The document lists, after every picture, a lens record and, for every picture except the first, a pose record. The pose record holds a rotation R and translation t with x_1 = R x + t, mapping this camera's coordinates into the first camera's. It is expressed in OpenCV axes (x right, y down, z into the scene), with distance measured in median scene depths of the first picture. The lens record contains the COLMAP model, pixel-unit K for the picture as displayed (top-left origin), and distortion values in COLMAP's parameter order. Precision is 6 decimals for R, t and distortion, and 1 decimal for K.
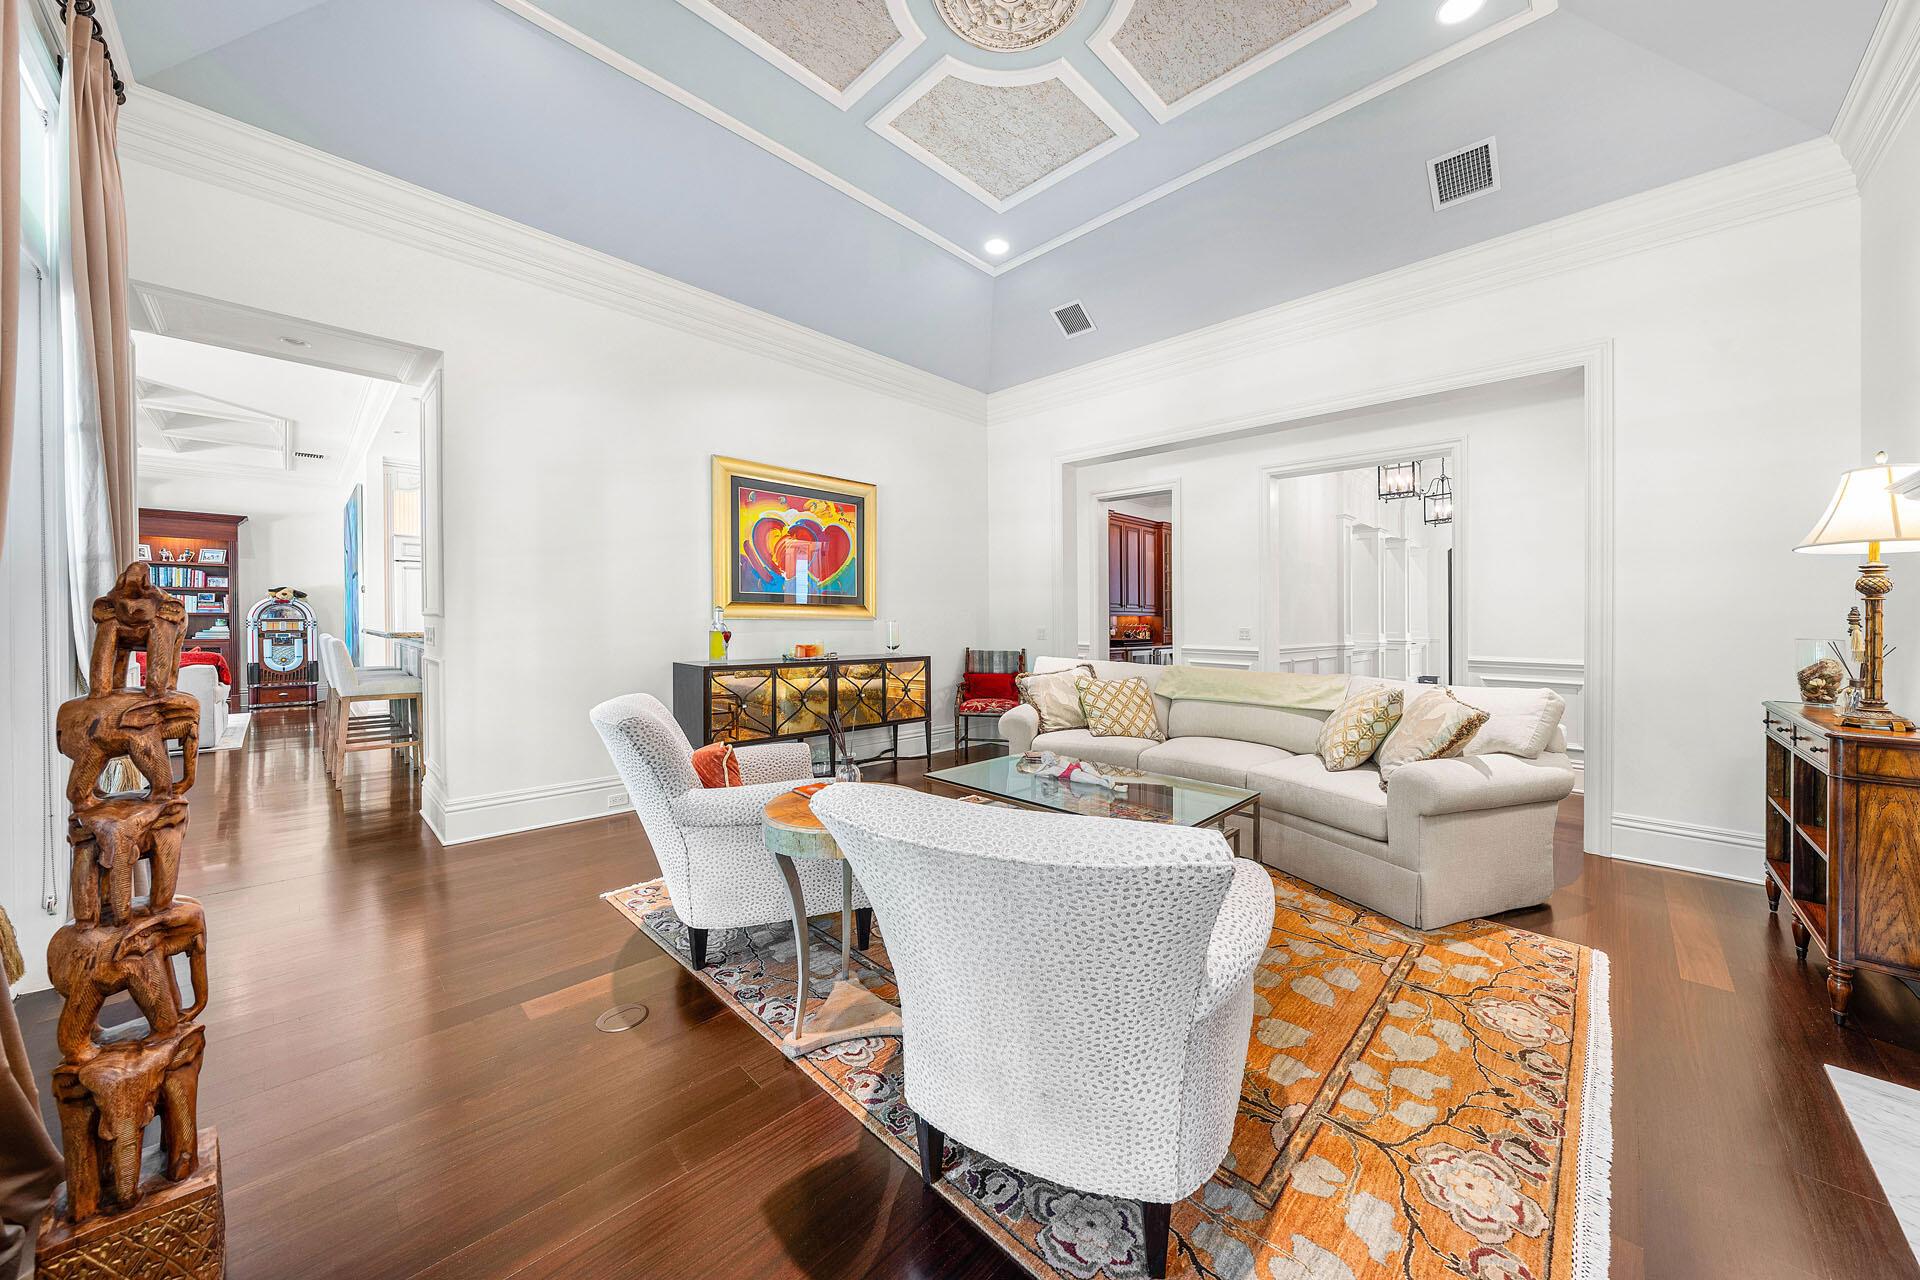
lens RADIAL K [[655.8, 0, 970.1], [0, 655.8, 630.1], [0, 0, 1]] dist [0.001569, 0.000145]
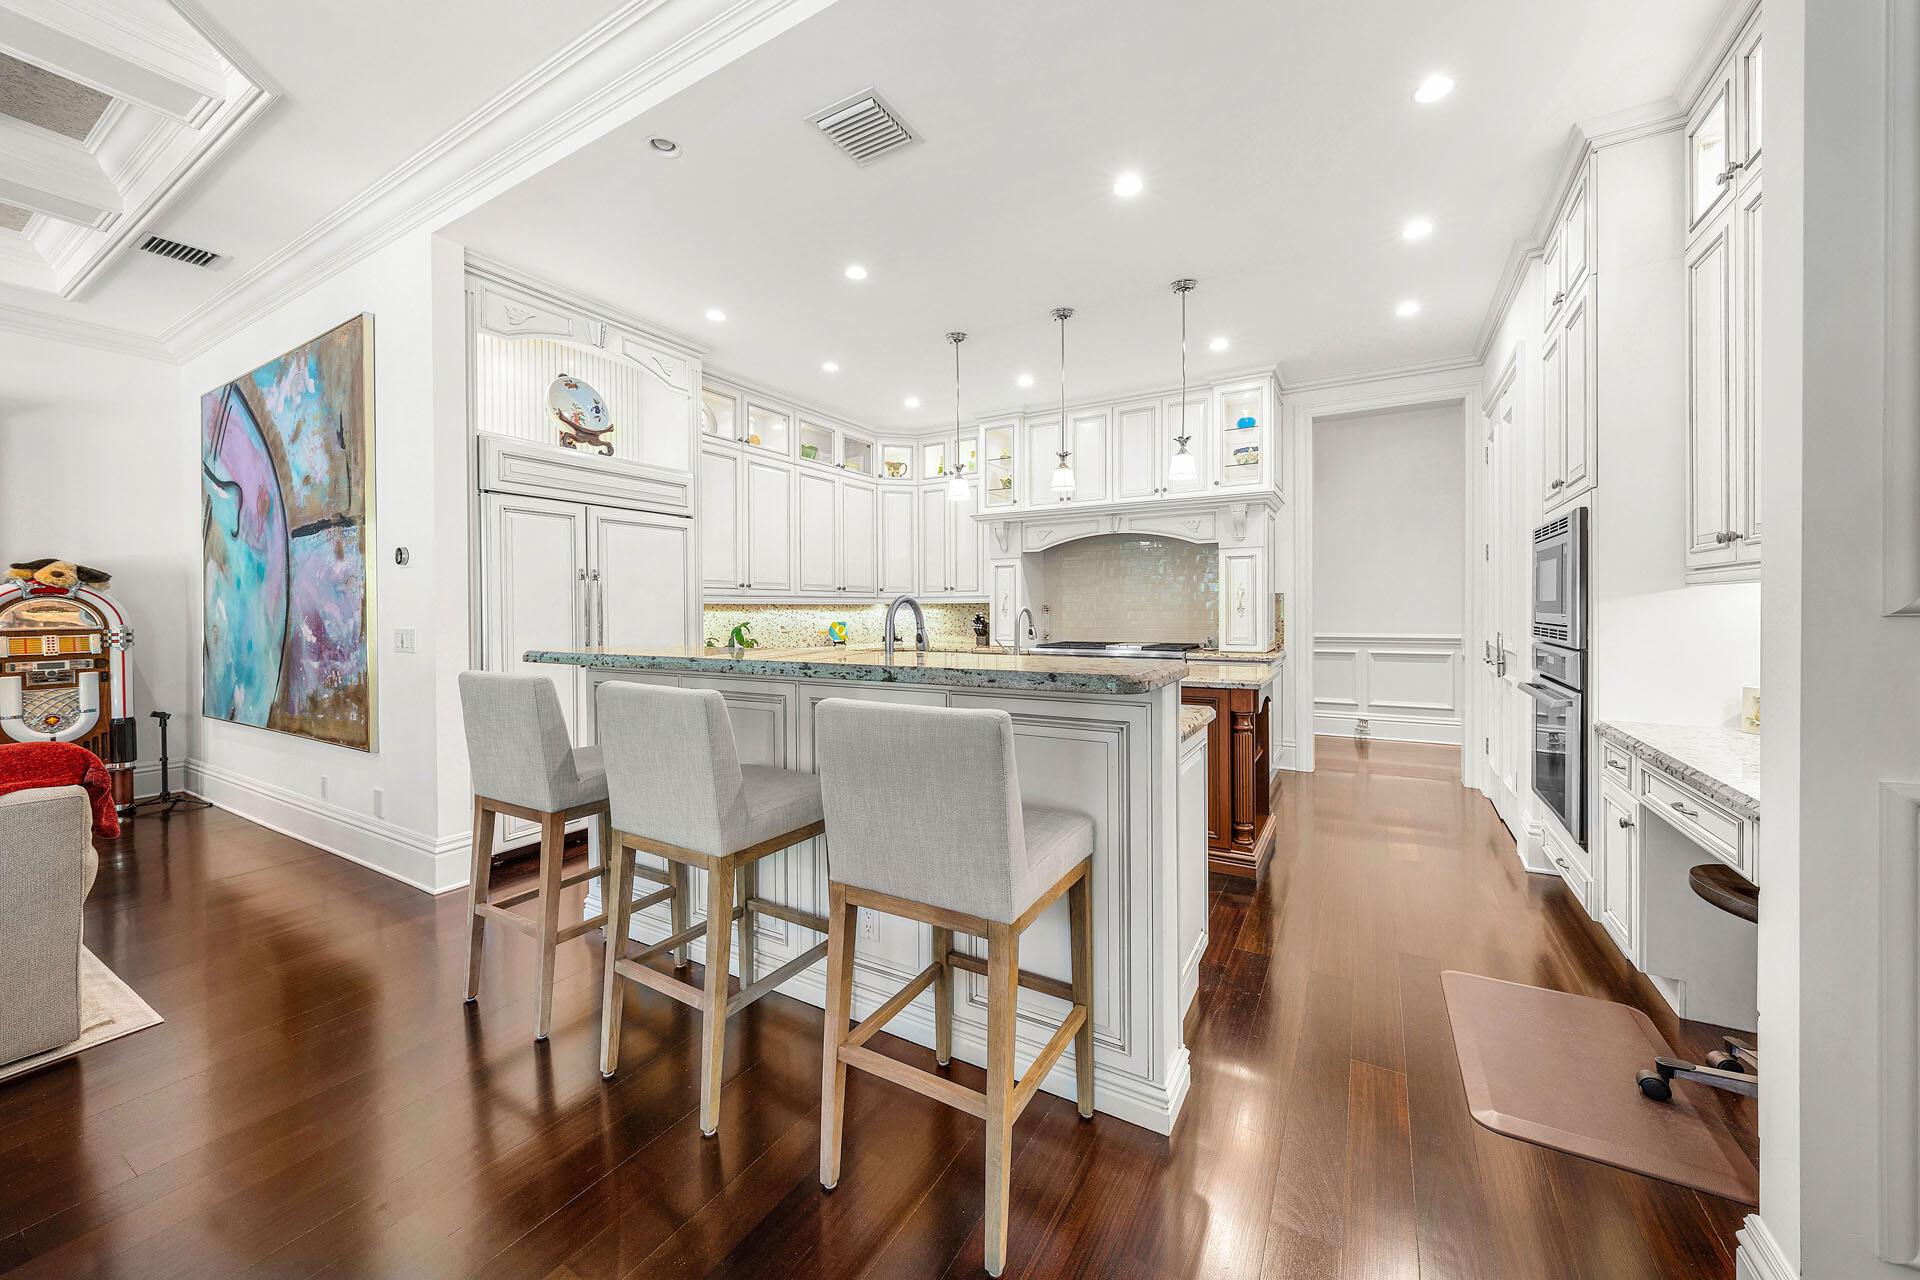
lens RADIAL K [[688.9, 0, 969.6], [0, 688.9, 613.1], [0, 0, 1]] dist [-0.000120, 0.000068]
pose [[0.971051, -0.011554, 0.238592, -0.545569], [0.013057, 0.999904, -0.004720, -0.017792], [-0.238515, 0.007699, 0.971108, 0.389562]]
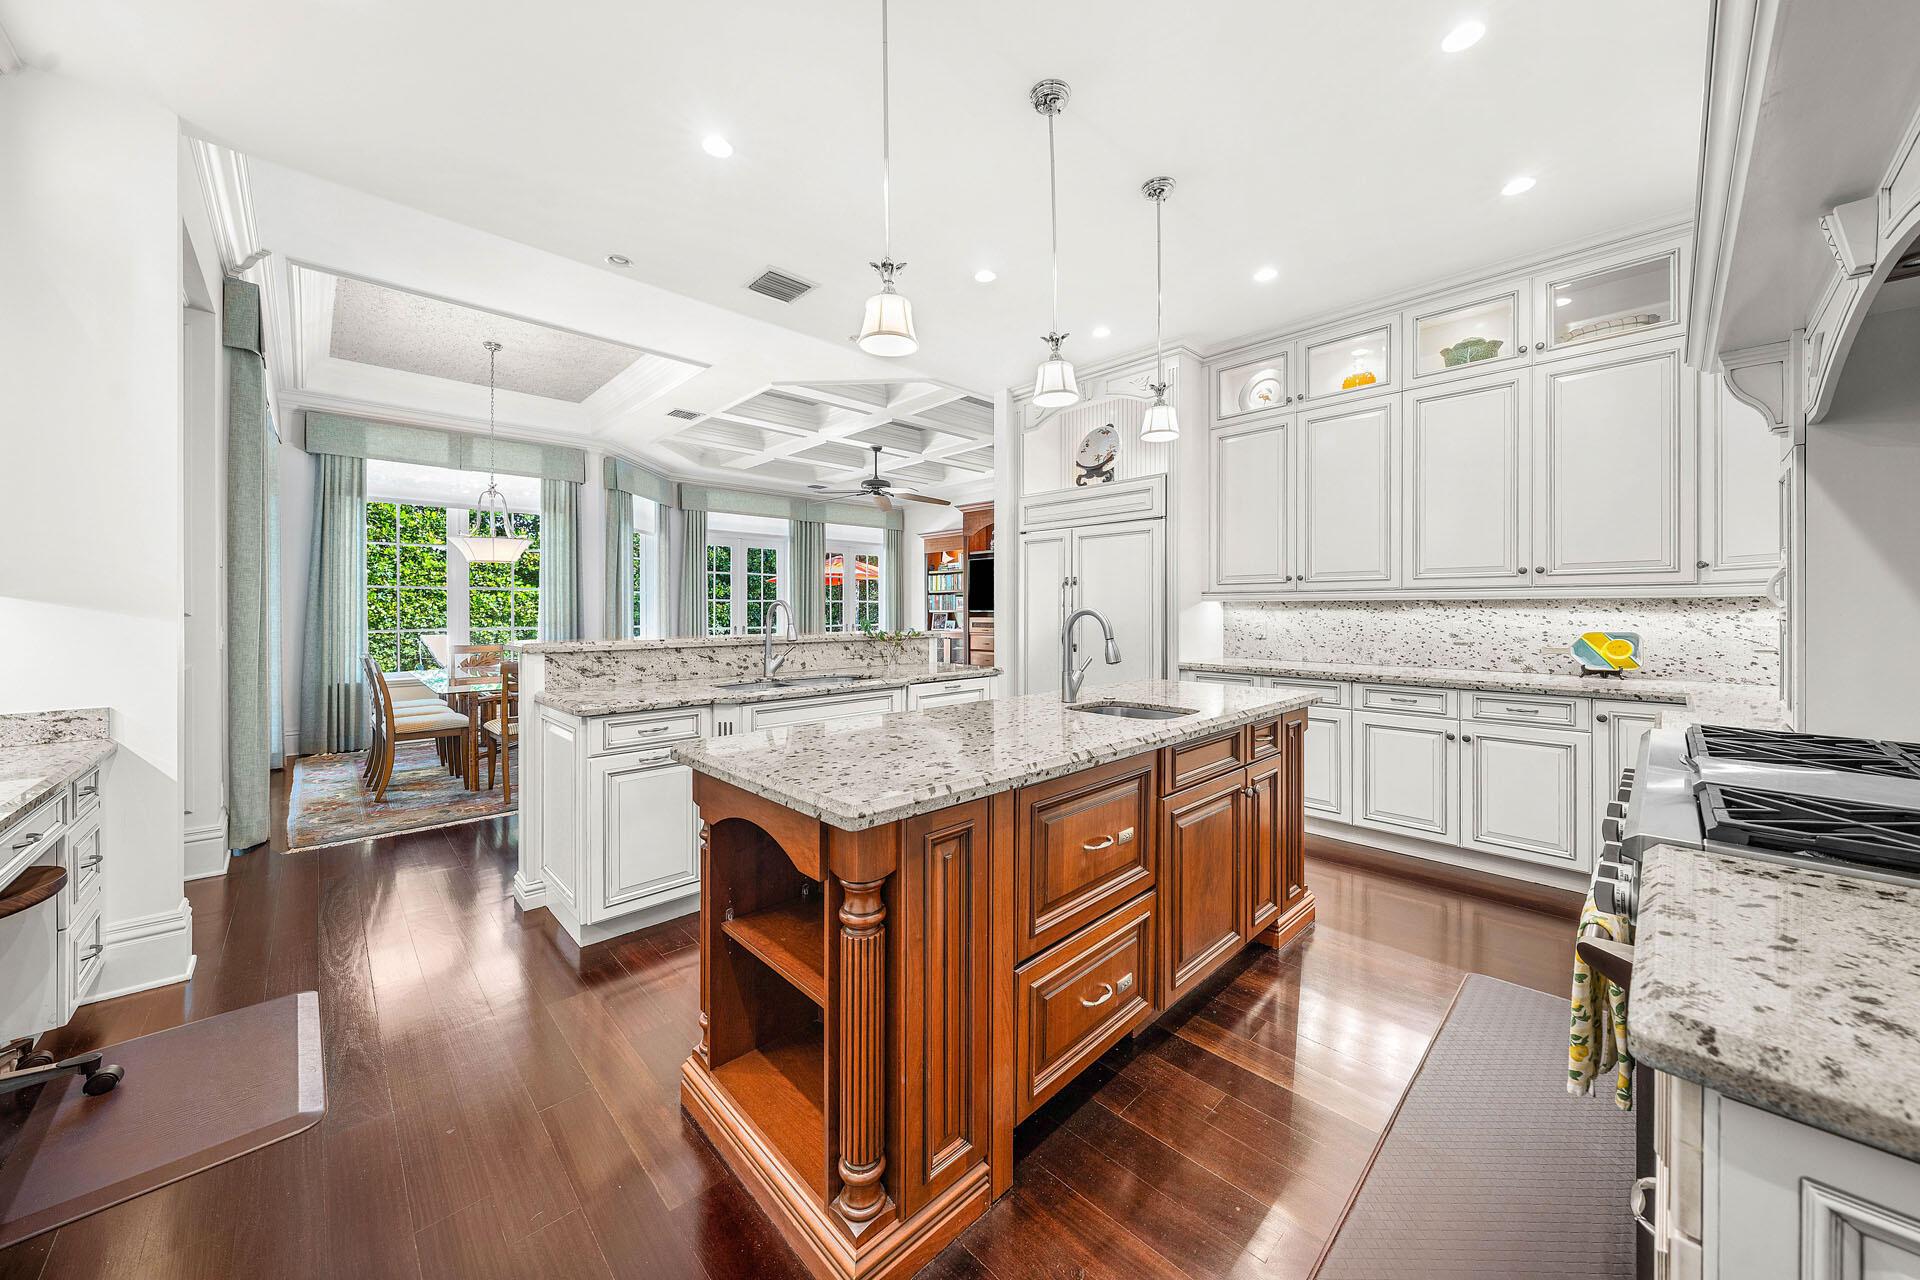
lens RADIAL K [[667.8, 0, 963.0], [0, 667.8, 612.6], [0, 0, 1]] dist [0.001581, 0.000143]
pose [[-0.030026, 0.001066, -0.999549, -0.124603], [-0.014386, 0.999895, 0.001499, -0.020202], [0.999446, 0.014425, -0.030007, 0.788318]]
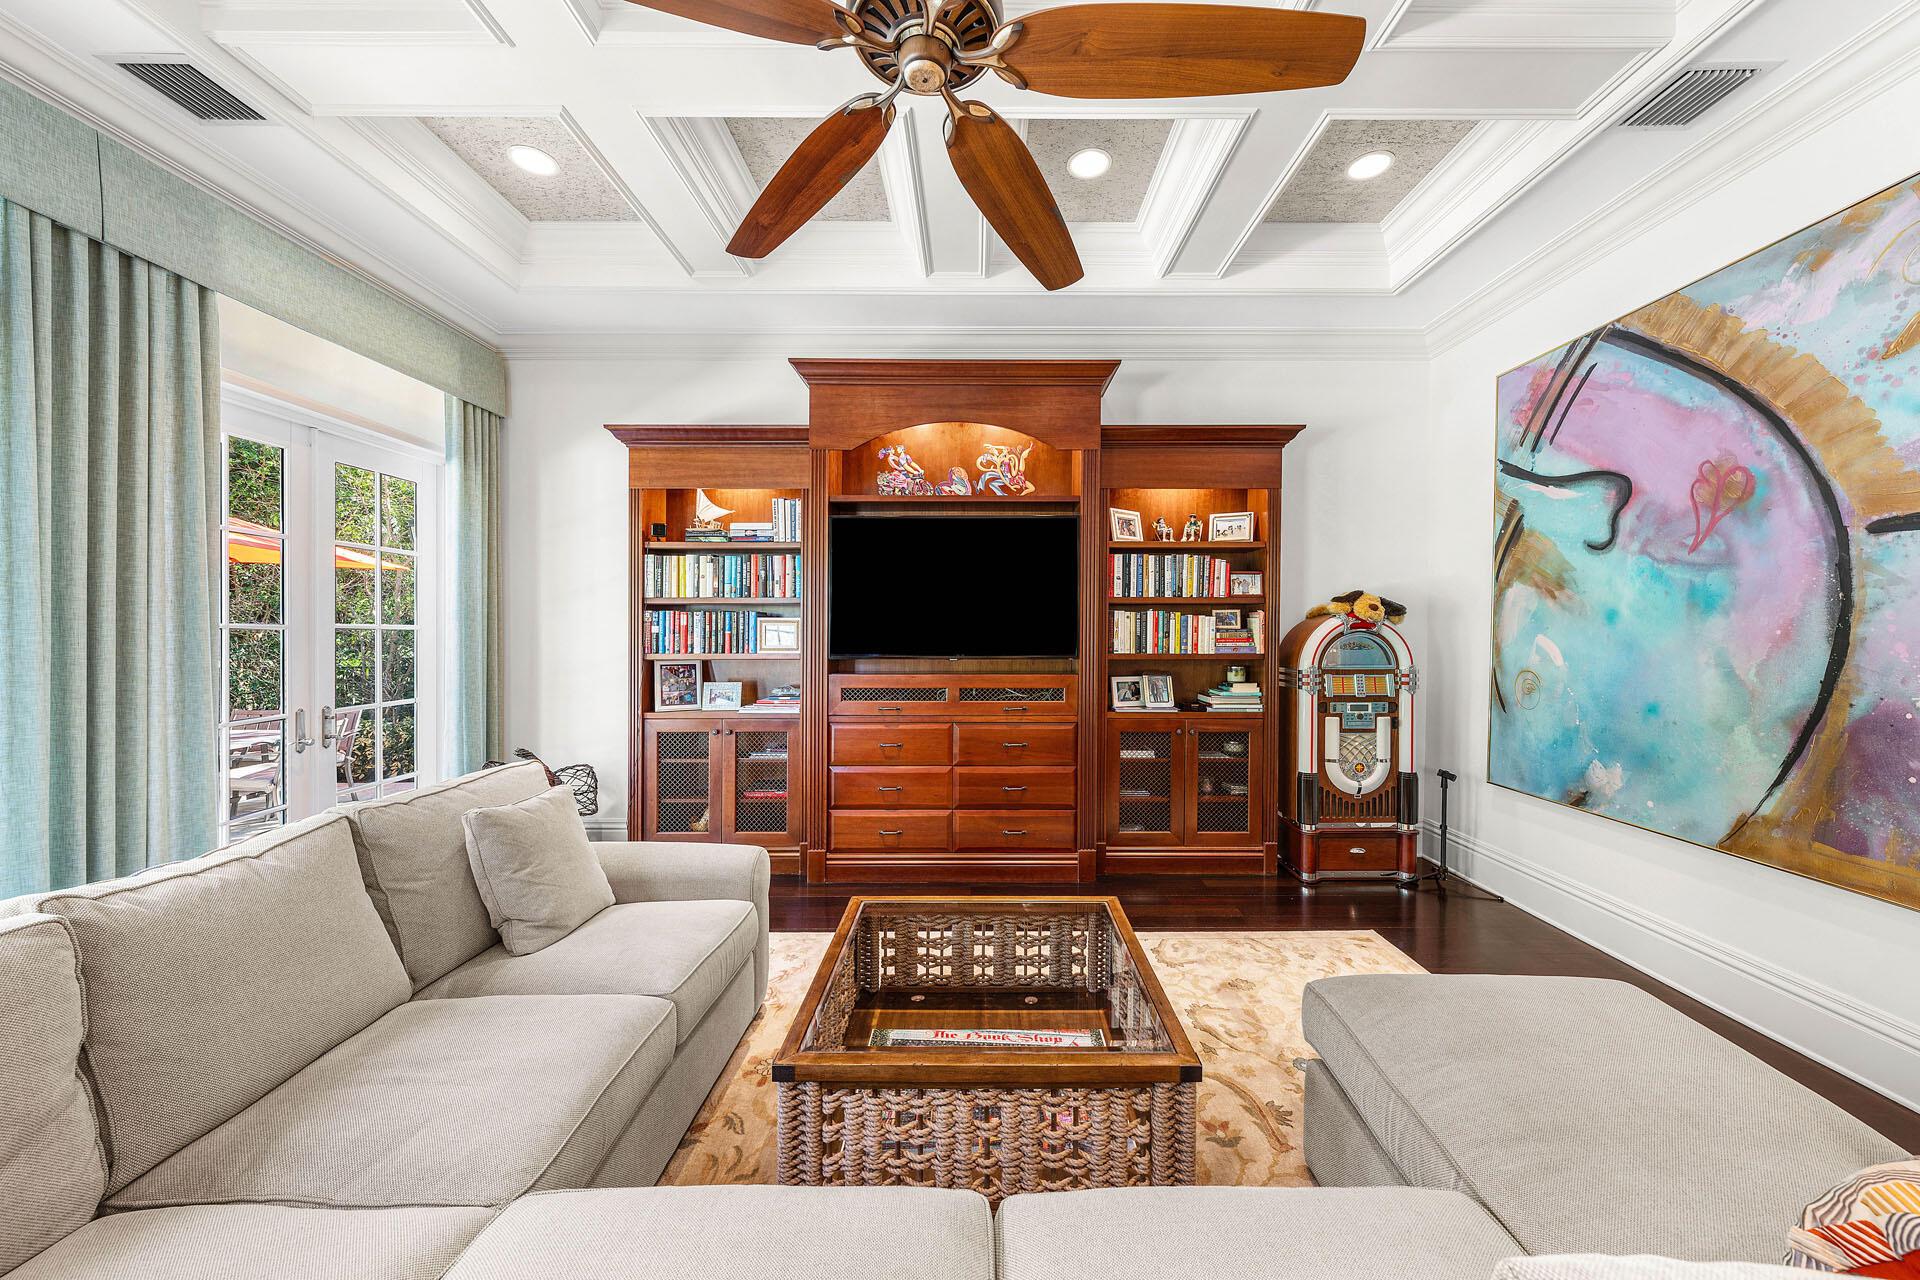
lens RADIAL K [[701.7, 0, 990.1], [0, 701.7, 632.0], [0, 0, 1]] dist [-0.000740, -0.000099]
pose [[0.697541, 0.002267, -0.716541, -0.893671], [-0.008716, 0.999948, -0.005322, -0.035359], [0.716492, 0.009958, 0.697525, 0.527669]]
